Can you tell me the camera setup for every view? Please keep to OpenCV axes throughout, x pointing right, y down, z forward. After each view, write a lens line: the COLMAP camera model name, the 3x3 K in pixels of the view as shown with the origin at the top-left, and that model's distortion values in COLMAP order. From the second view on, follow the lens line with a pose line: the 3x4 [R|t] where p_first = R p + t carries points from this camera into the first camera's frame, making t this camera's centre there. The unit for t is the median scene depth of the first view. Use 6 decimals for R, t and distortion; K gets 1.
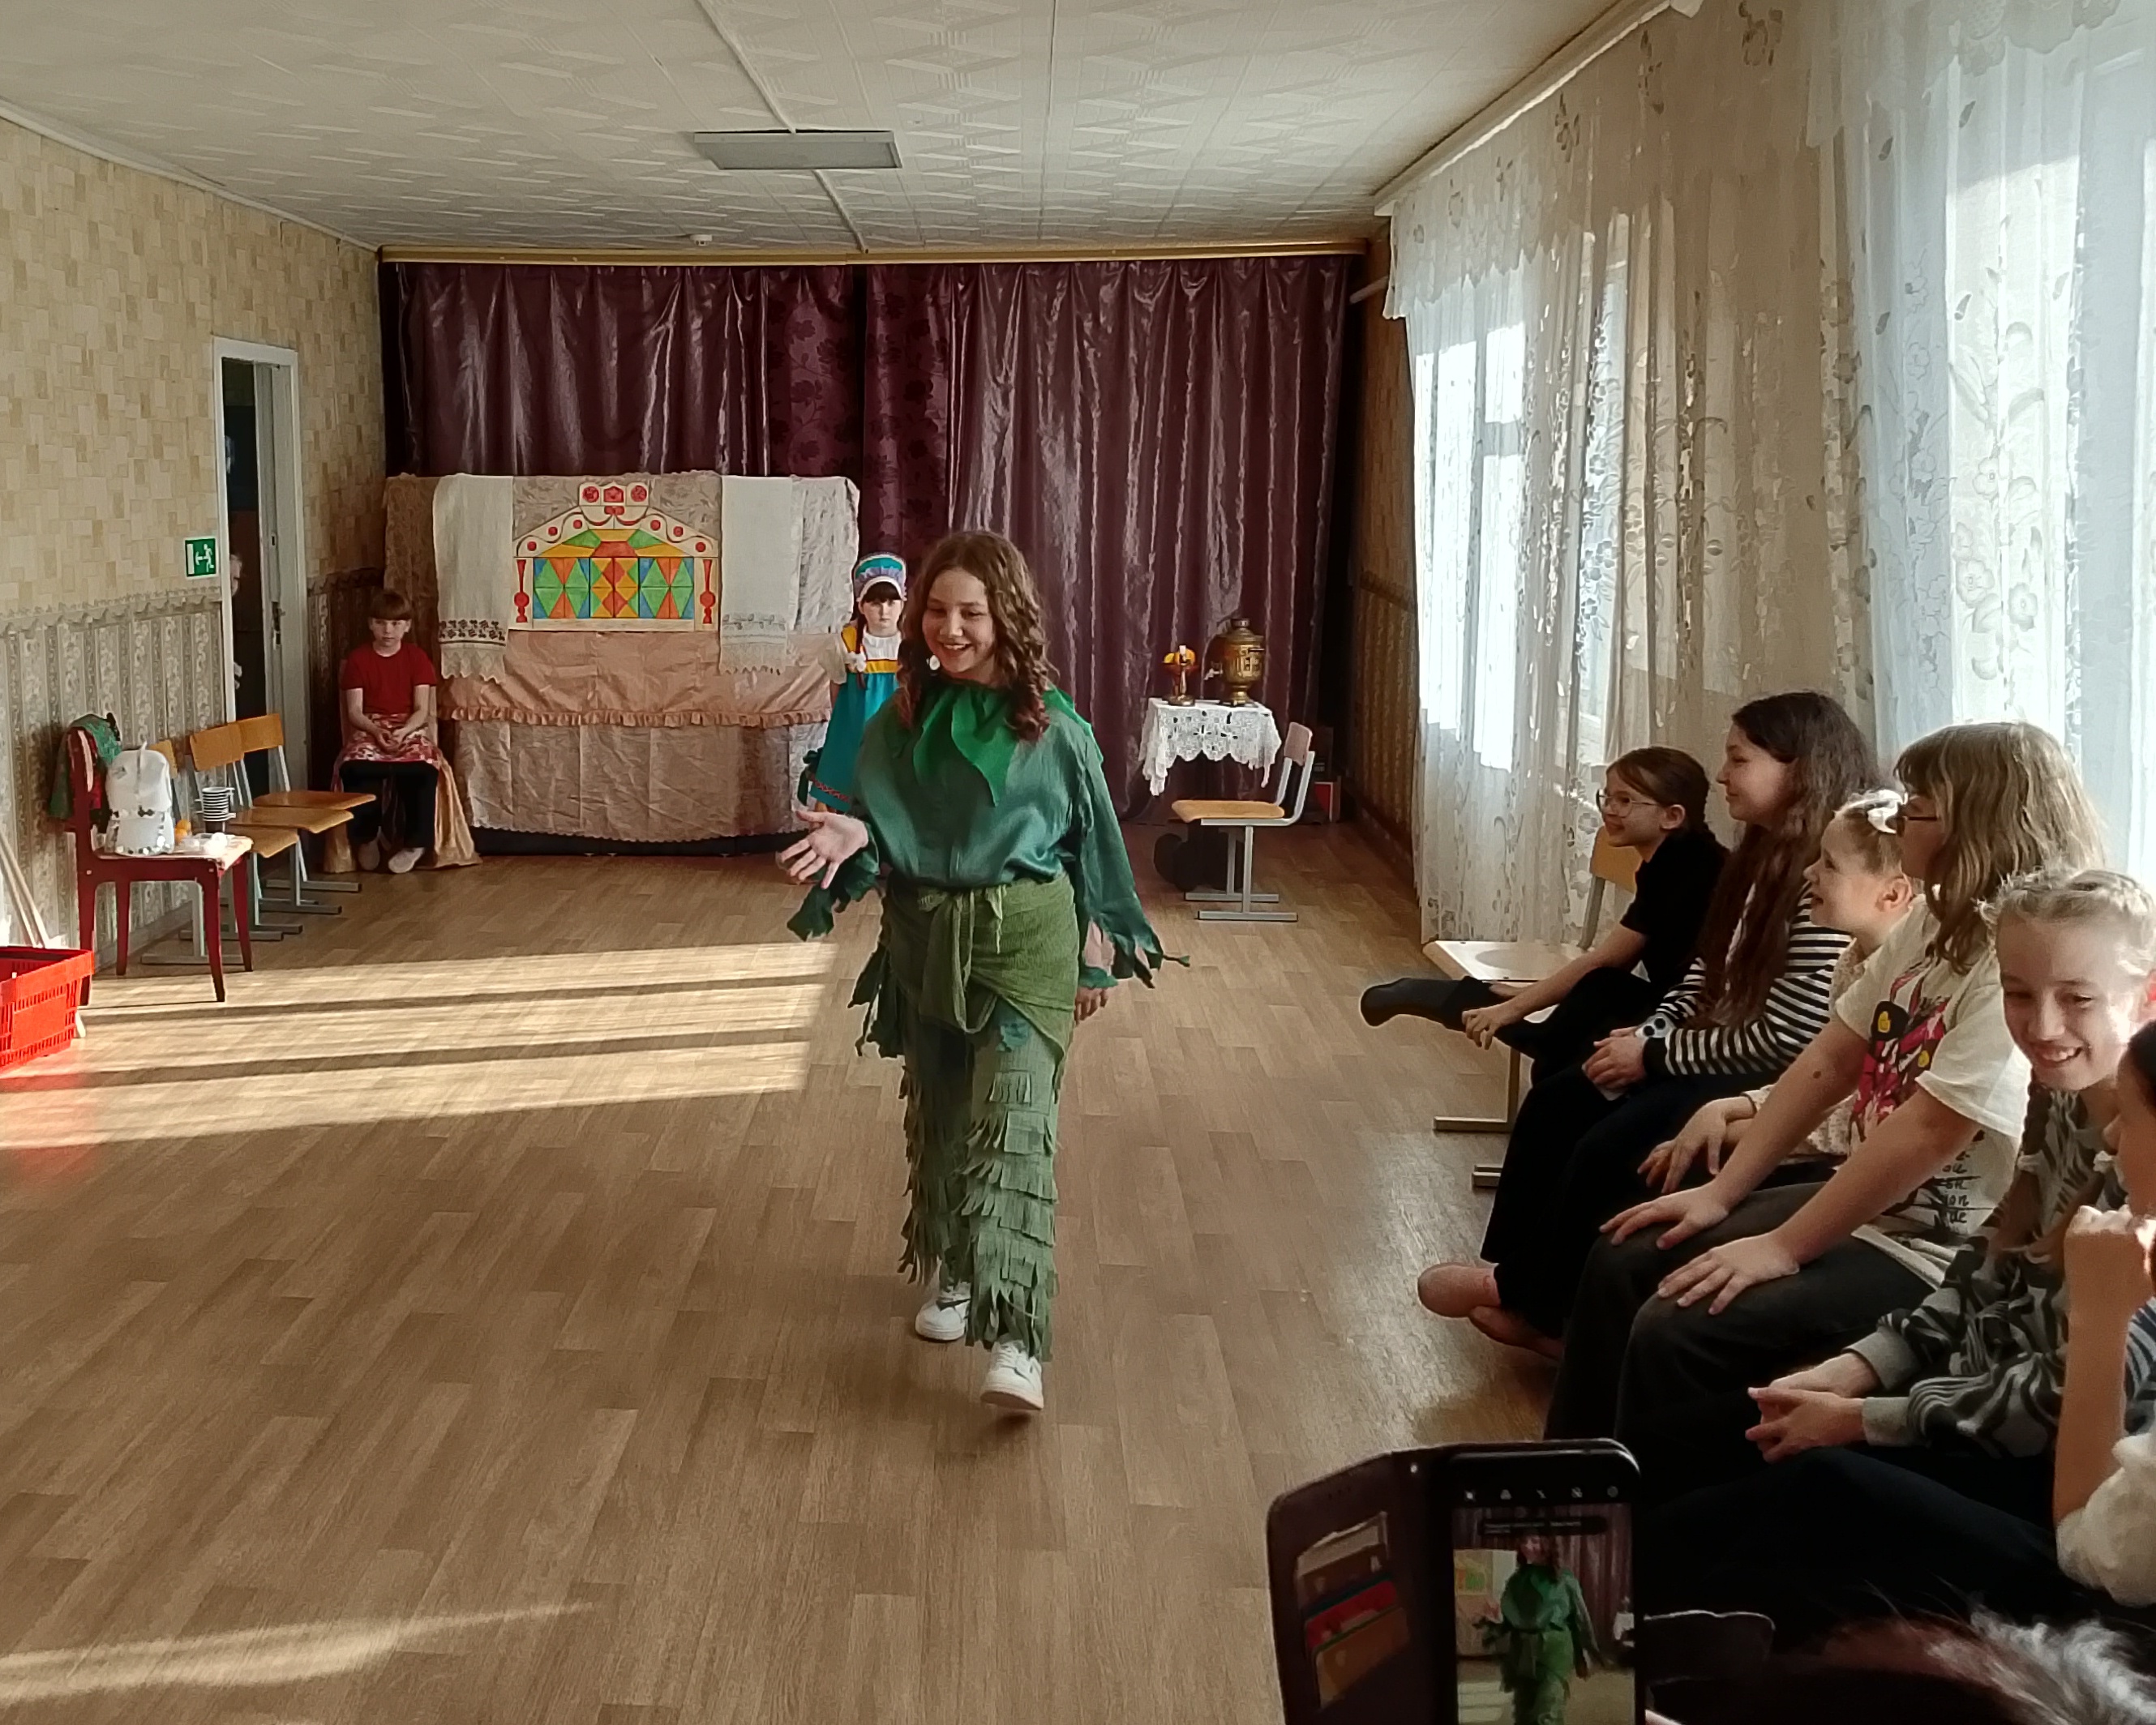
lens RADIAL K [[2159.7, 0, 892.3], [0, 2159.7, 801.5], [0, 0, 1]] dist [0.021293, 0.023338]
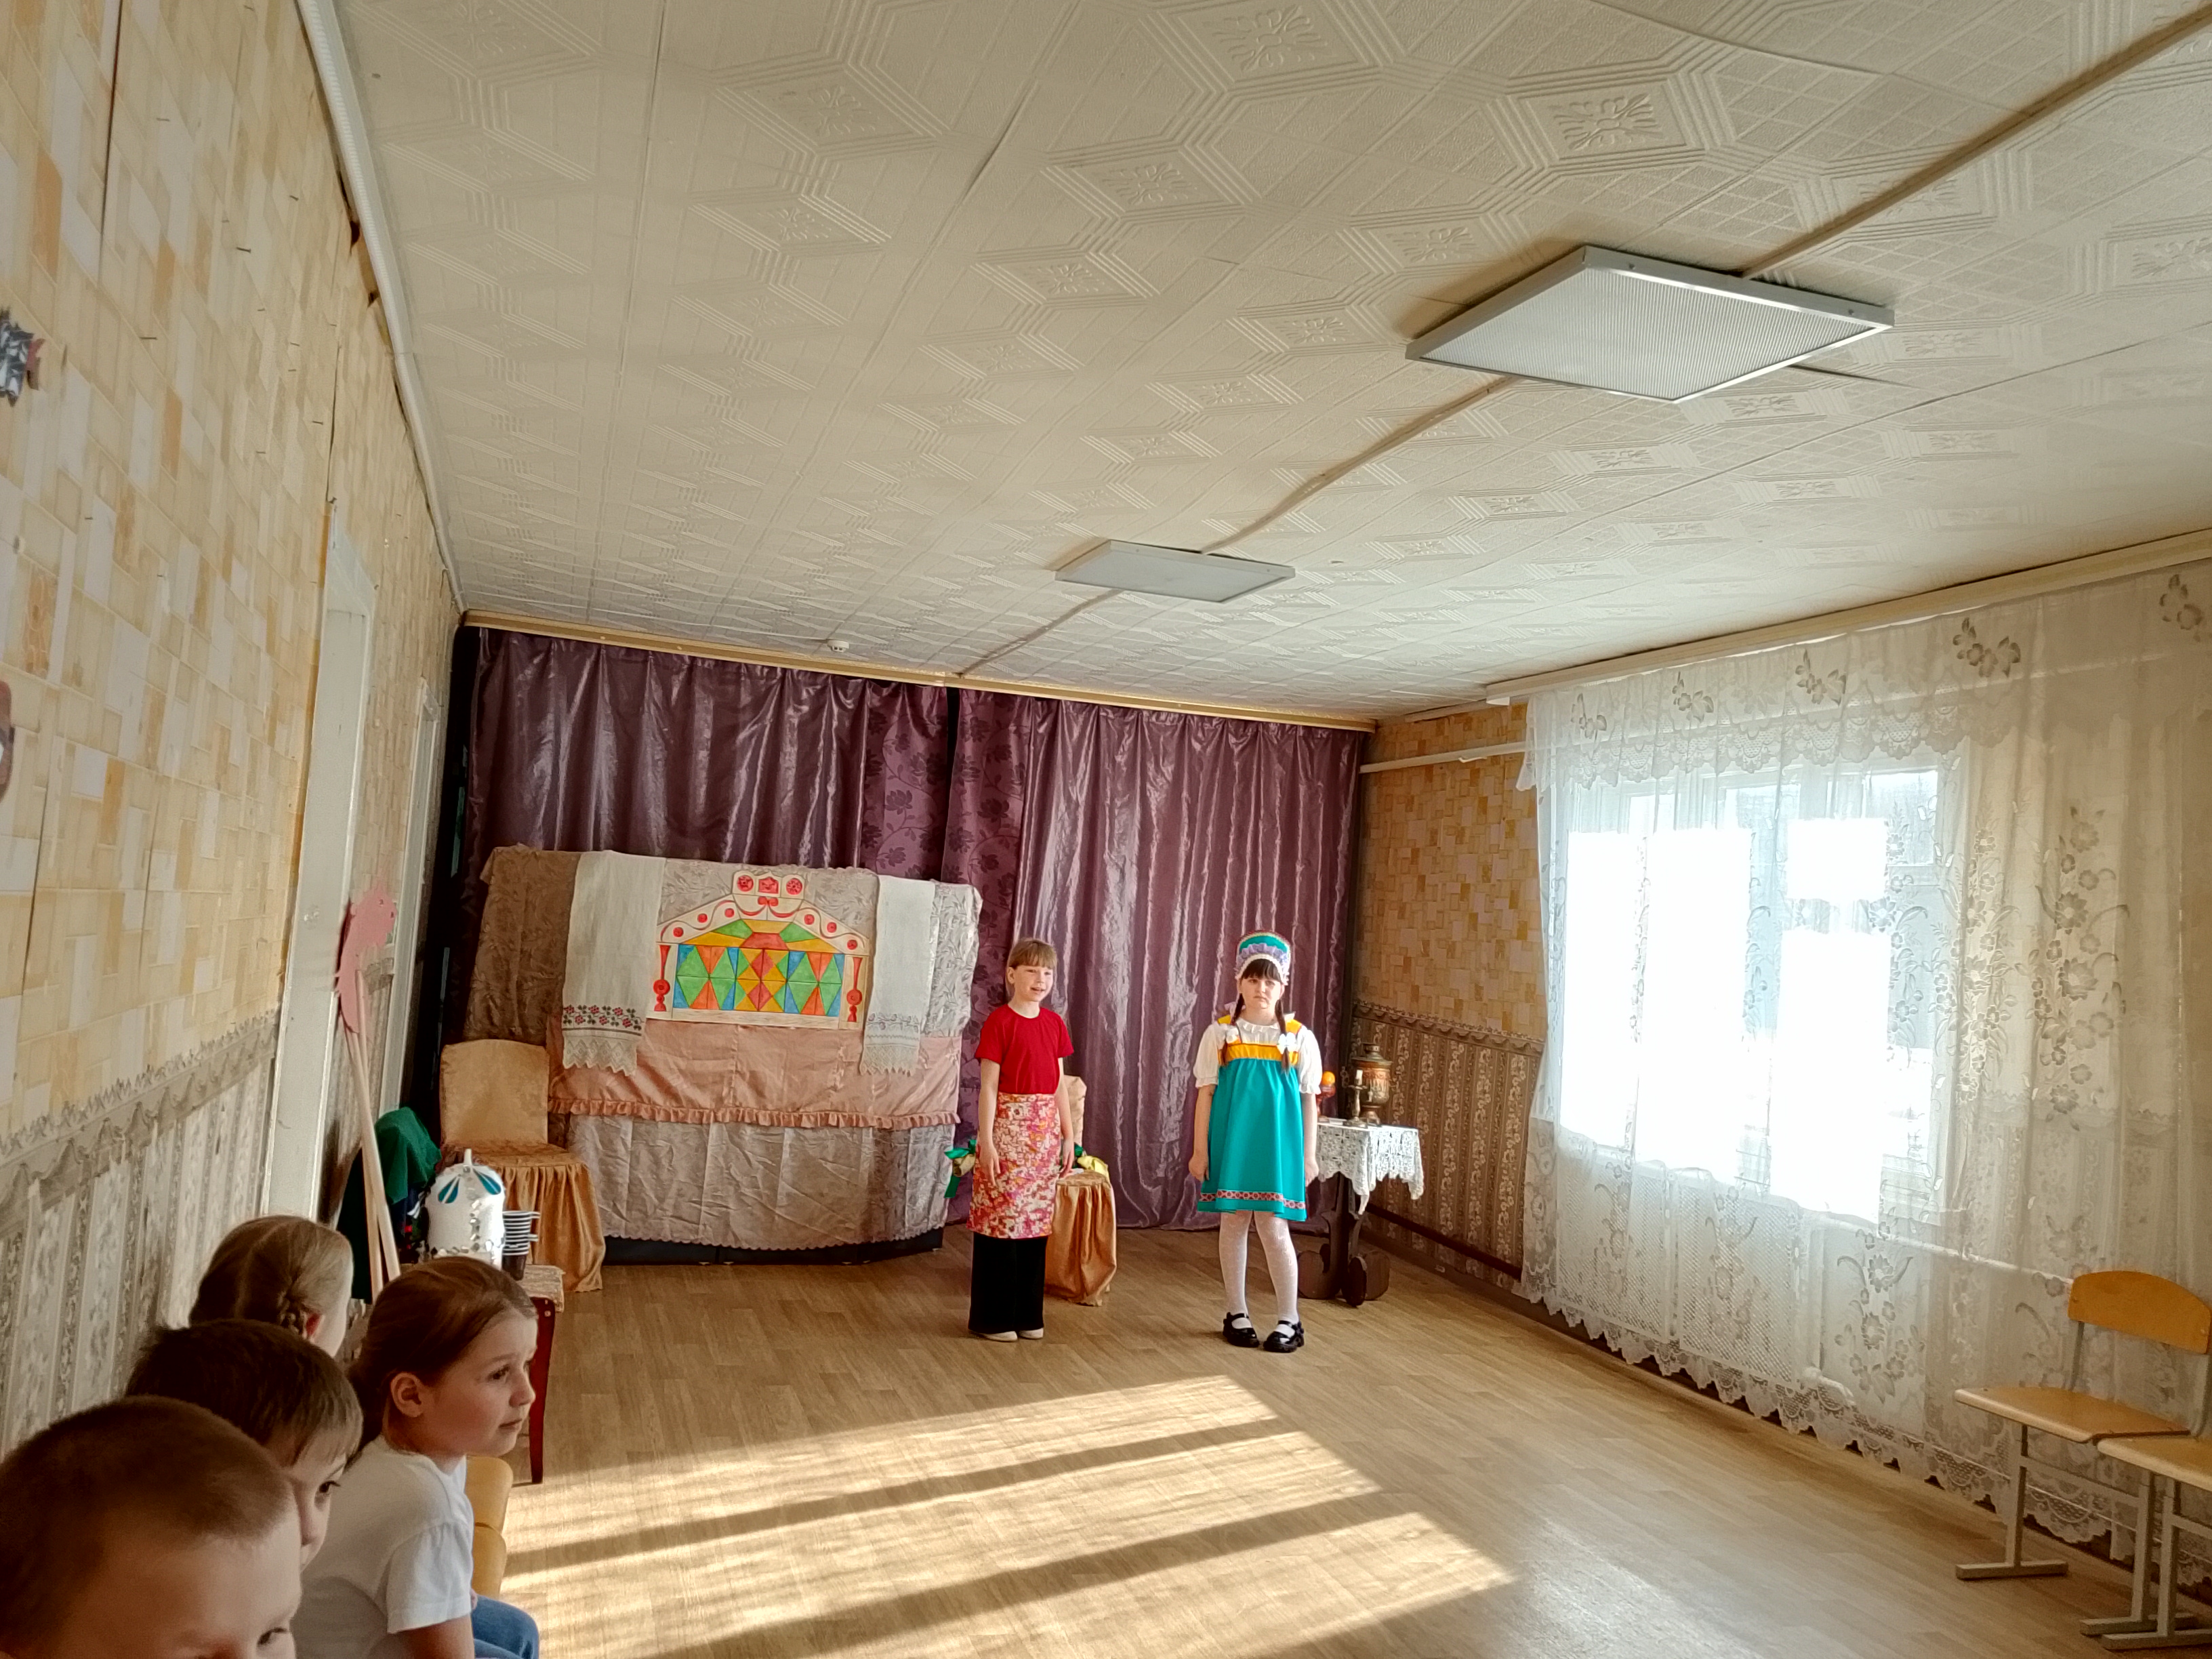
lens RADIAL K [[1792.7, 0, 1109.3], [0, 1792.7, 853.8], [0, 0, 1]] dist [0.107683, -0.177398]
pose [[0.928800, 0.086751, 0.360285, -0.273672], [-0.021843, 0.983339, -0.180463, -0.012277], [-0.369938, 0.159745, 0.915220, 0.191606]]
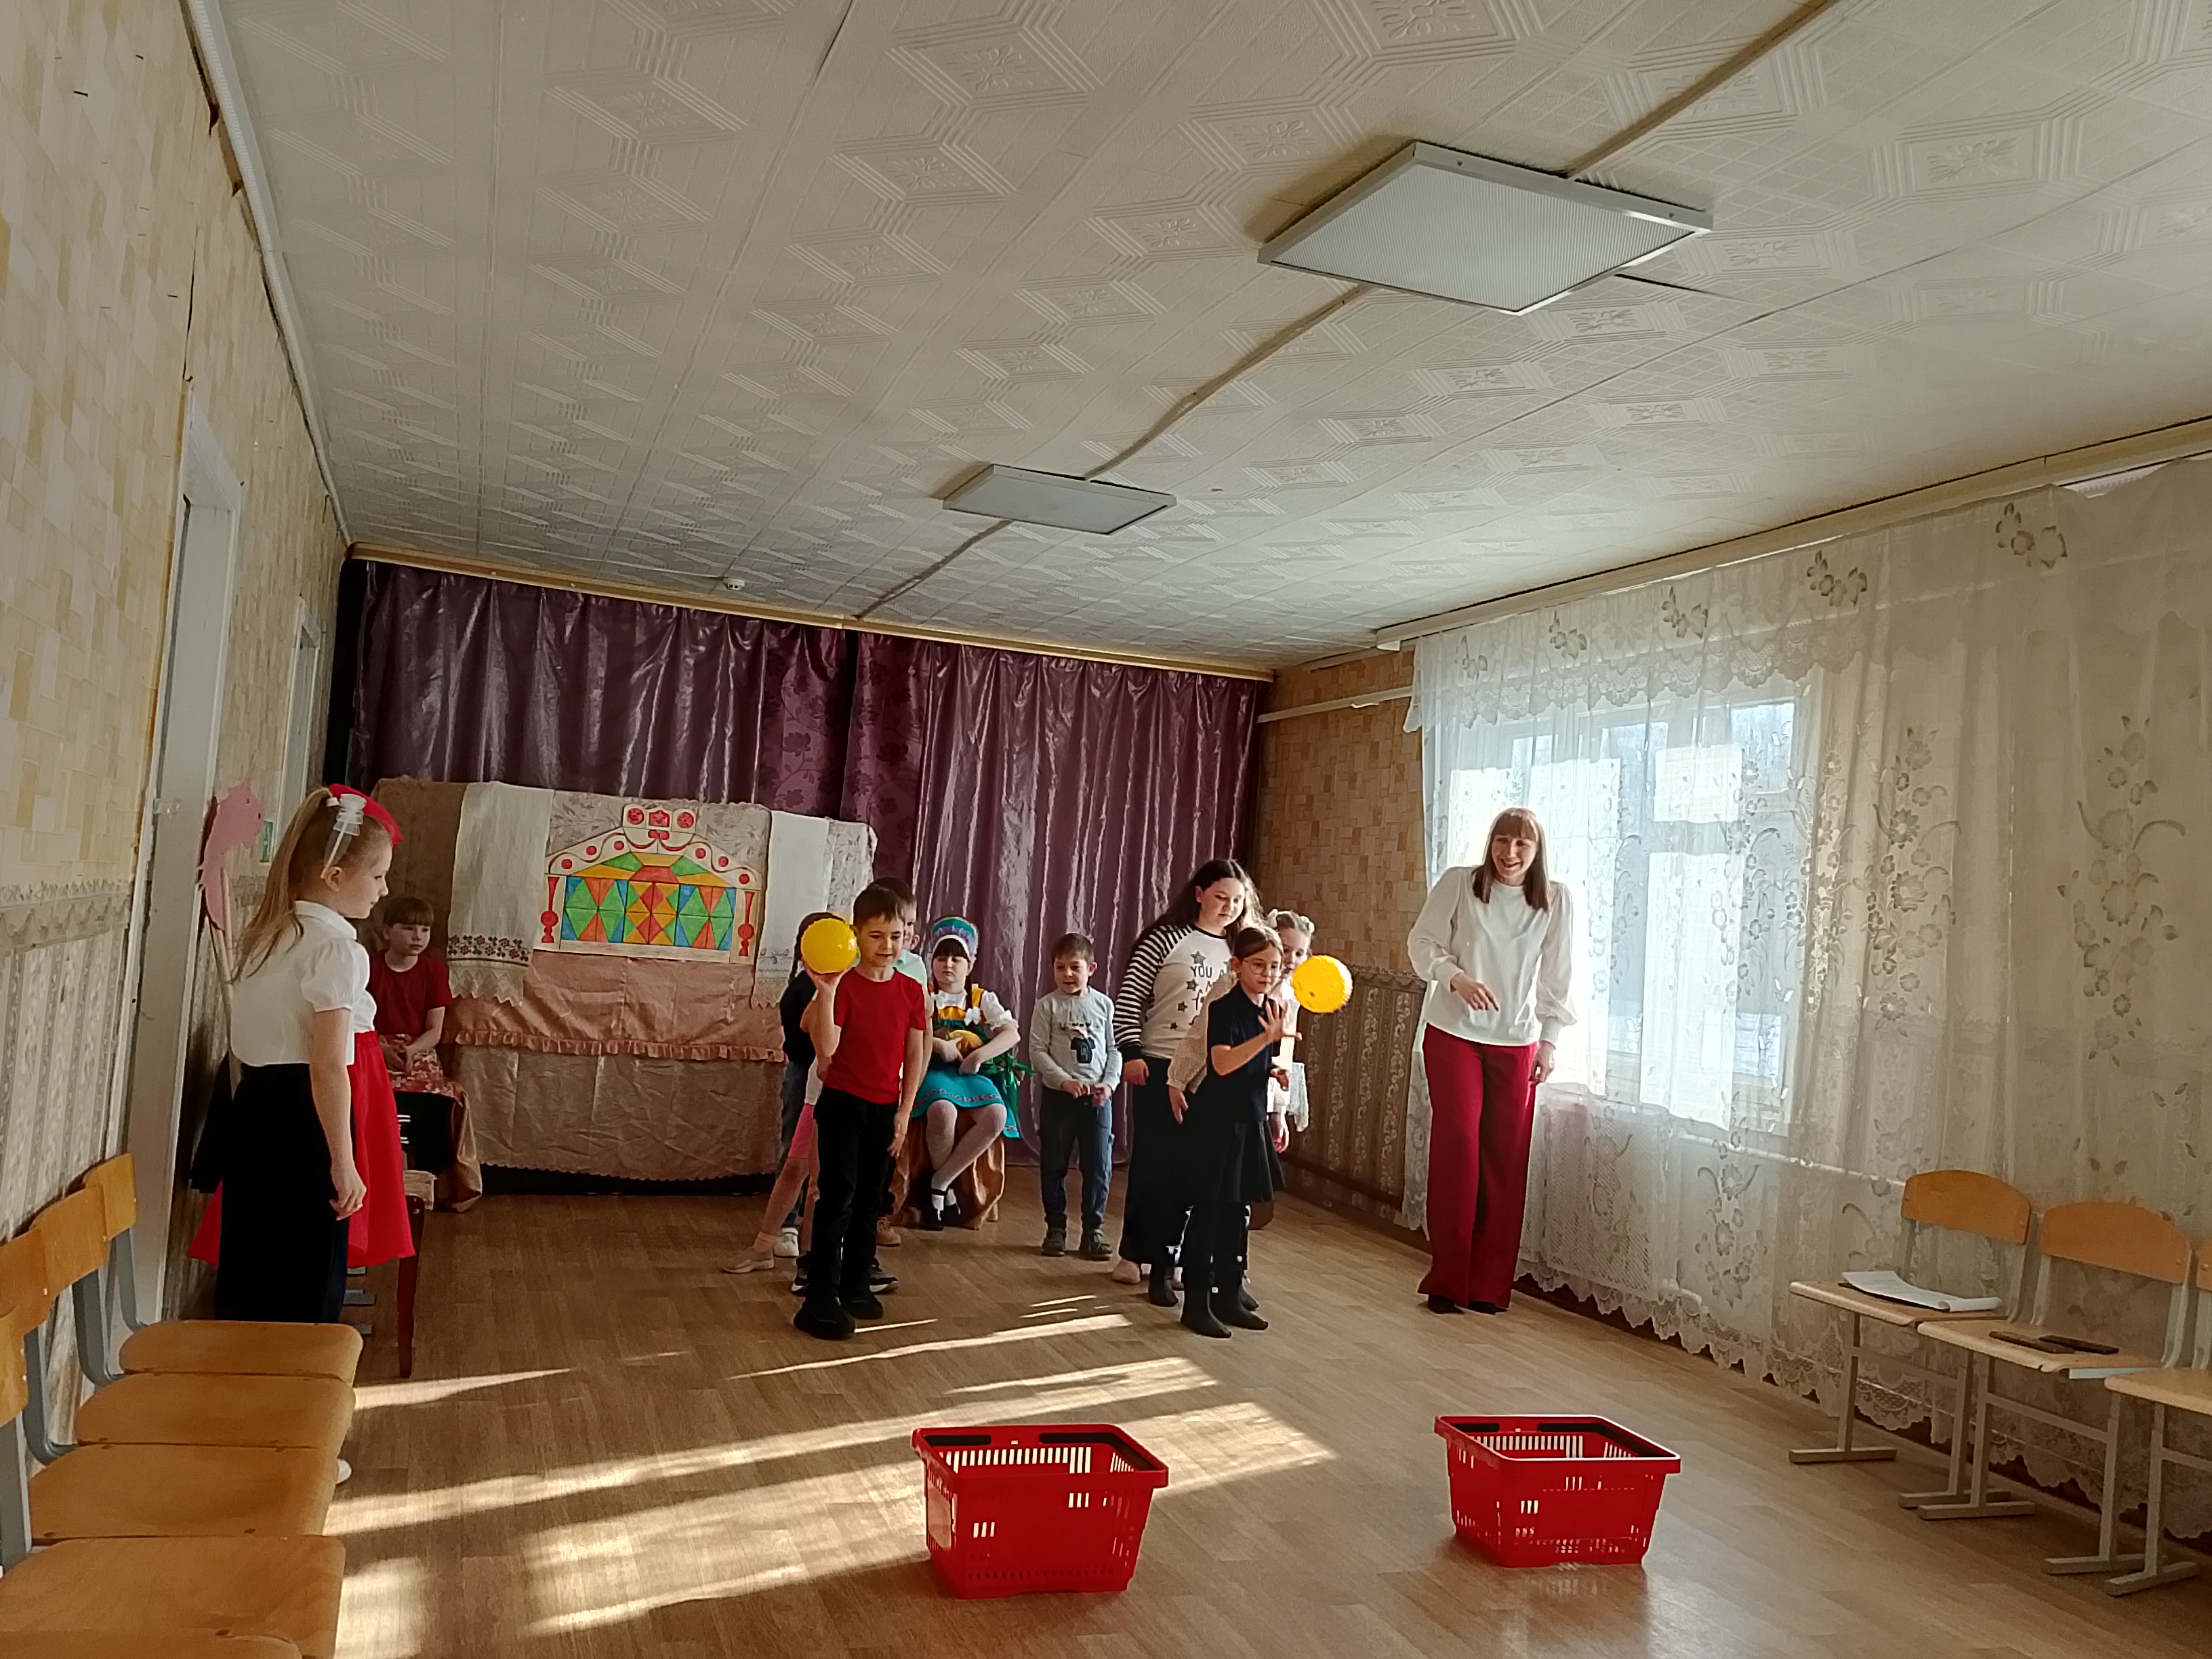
lens RADIAL K [[1804.0, 0, 1114.5], [0, 1804.0, 858.1], [0, 0, 1]] dist [0.103541, -0.174399]
pose [[0.911713, 0.087706, 0.401356, -0.262416], [-0.020157, 0.985319, -0.169528, 0.009939], [-0.410333, 0.146471, 0.900096, 0.177168]]
